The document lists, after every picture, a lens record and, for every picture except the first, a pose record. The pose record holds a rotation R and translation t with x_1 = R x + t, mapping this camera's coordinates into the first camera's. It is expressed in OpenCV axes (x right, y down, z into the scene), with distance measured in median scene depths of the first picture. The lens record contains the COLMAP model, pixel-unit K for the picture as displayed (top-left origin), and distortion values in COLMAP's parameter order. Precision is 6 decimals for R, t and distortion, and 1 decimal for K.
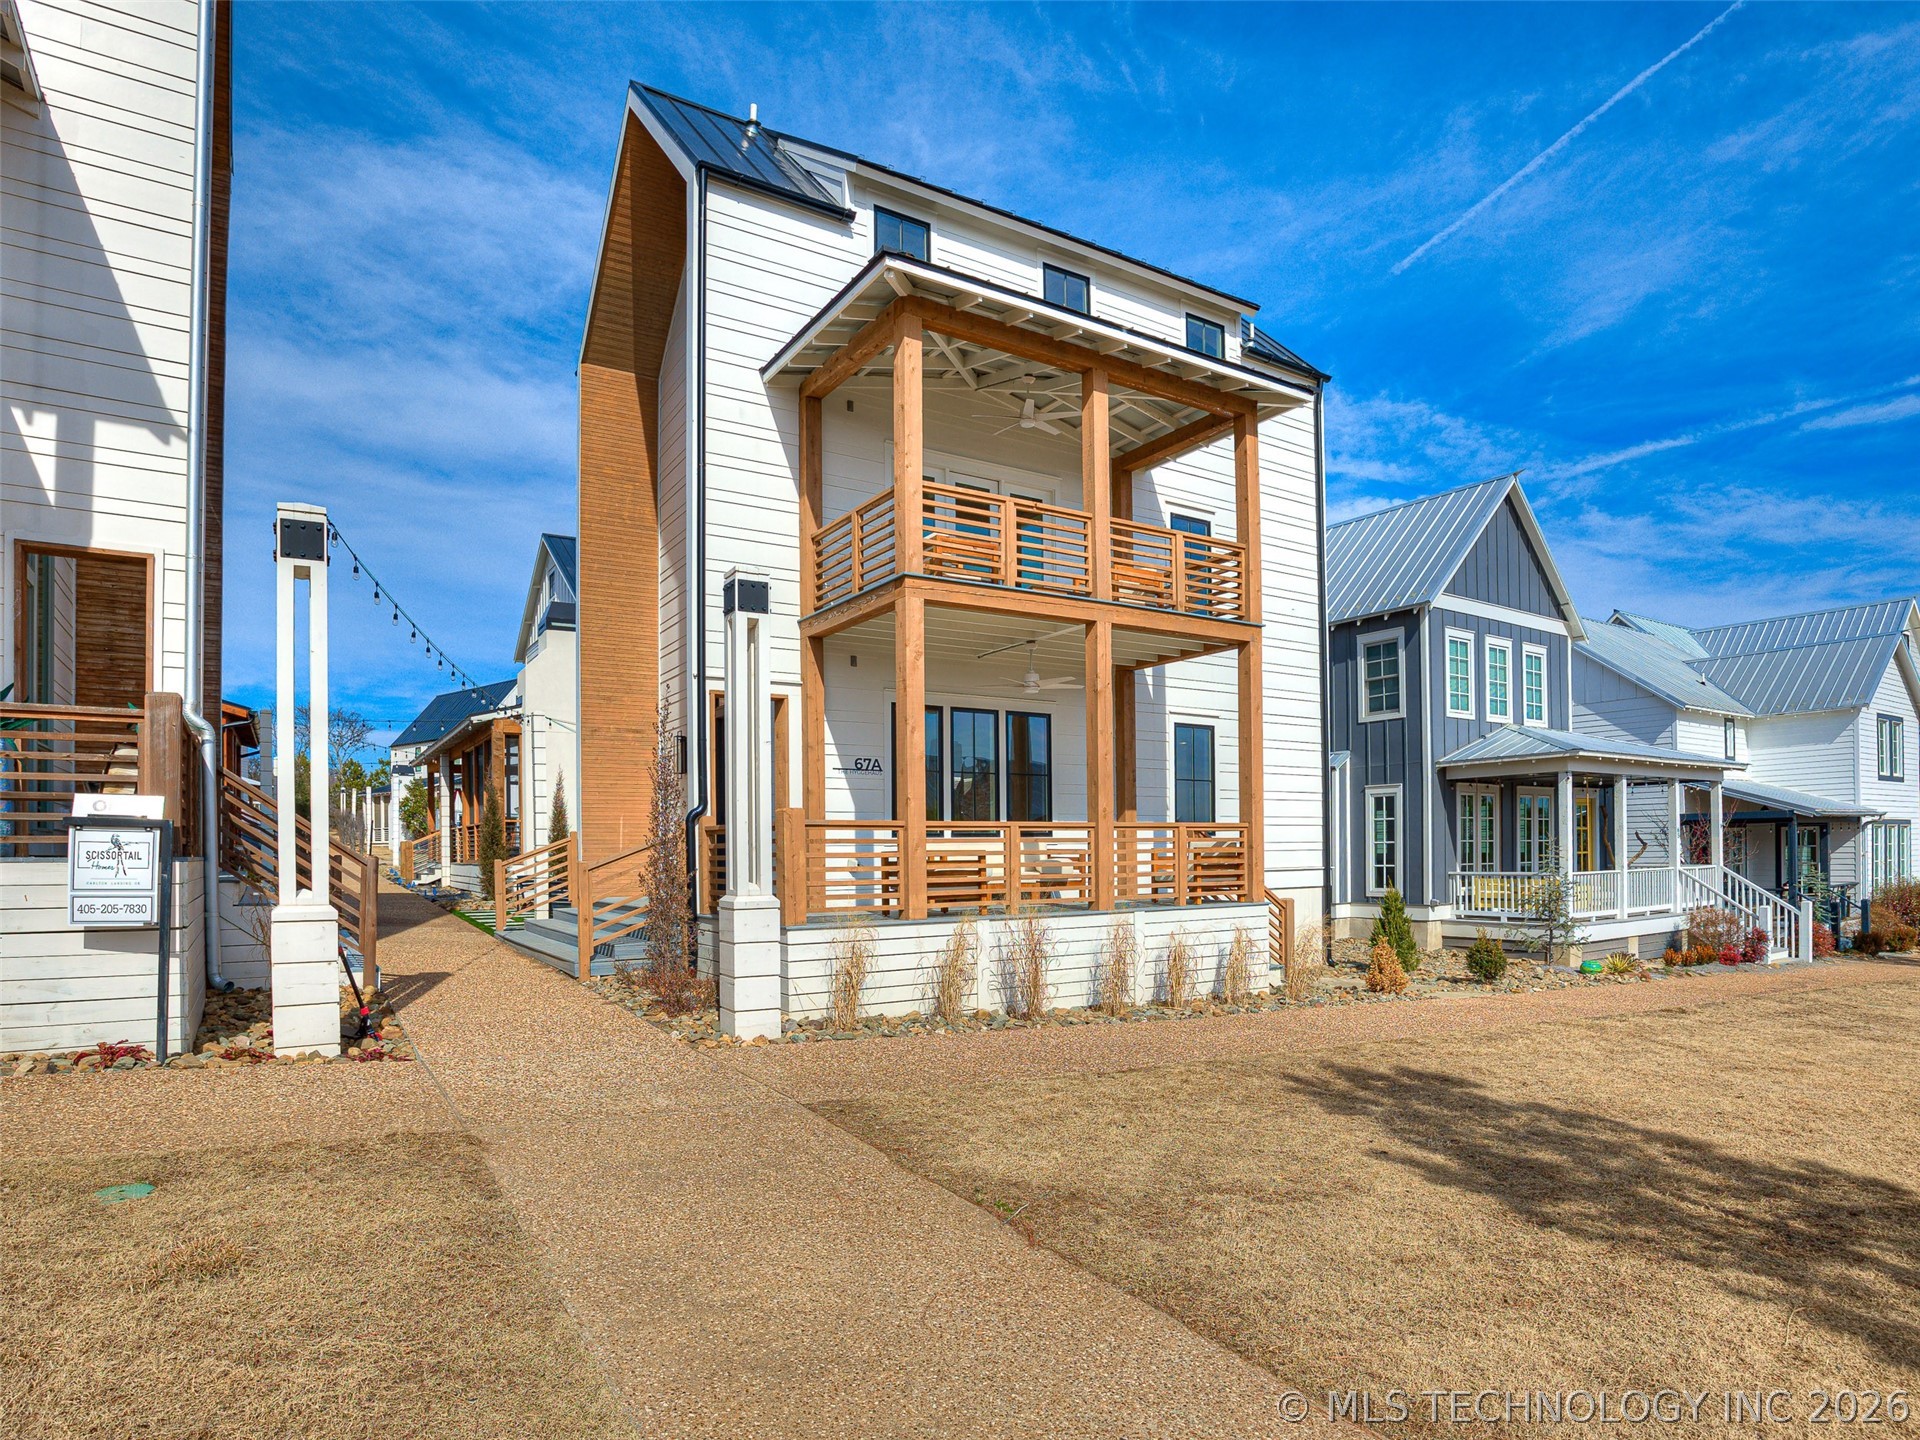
lens RADIAL K [[1143.6, 0, 1096.7], [0, 1143.6, 819.9], [0, 0, 1]] dist [-0.005983, -0.001324]
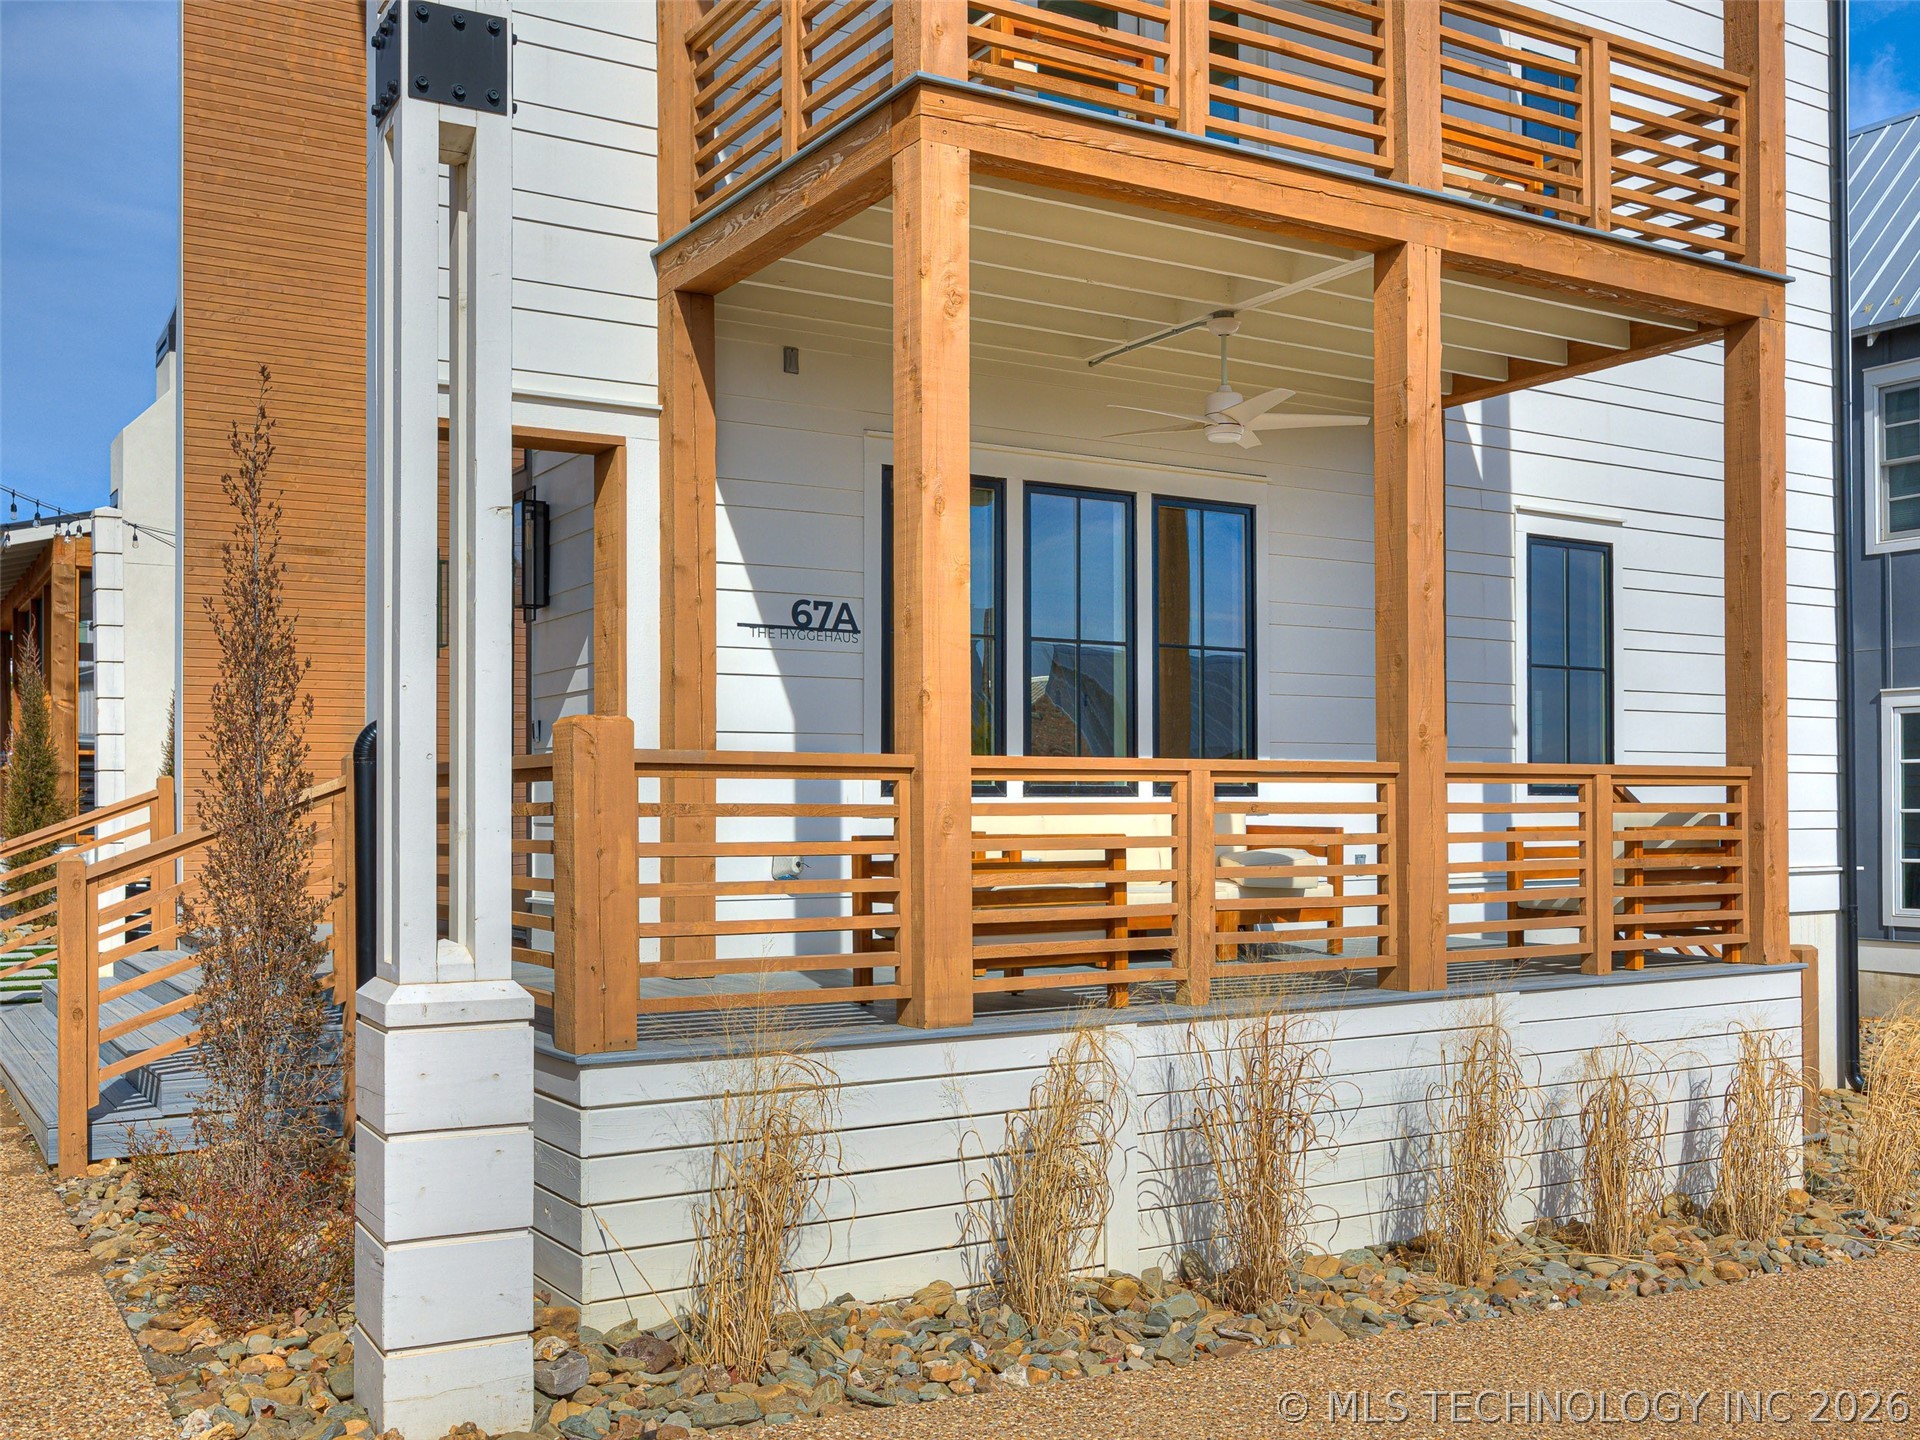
lens RADIAL K [[1706.4, 0, 960.0], [0, 1706.4, 720.0], [0, 0, 1]] dist [0.055899, 0.001458]
pose [[0.990803, 0.002547, -0.135285, -0.073097], [-0.005640, 0.999731, -0.022488, 0.001676], [0.135192, 0.023044, 0.990551, 0.422717]]
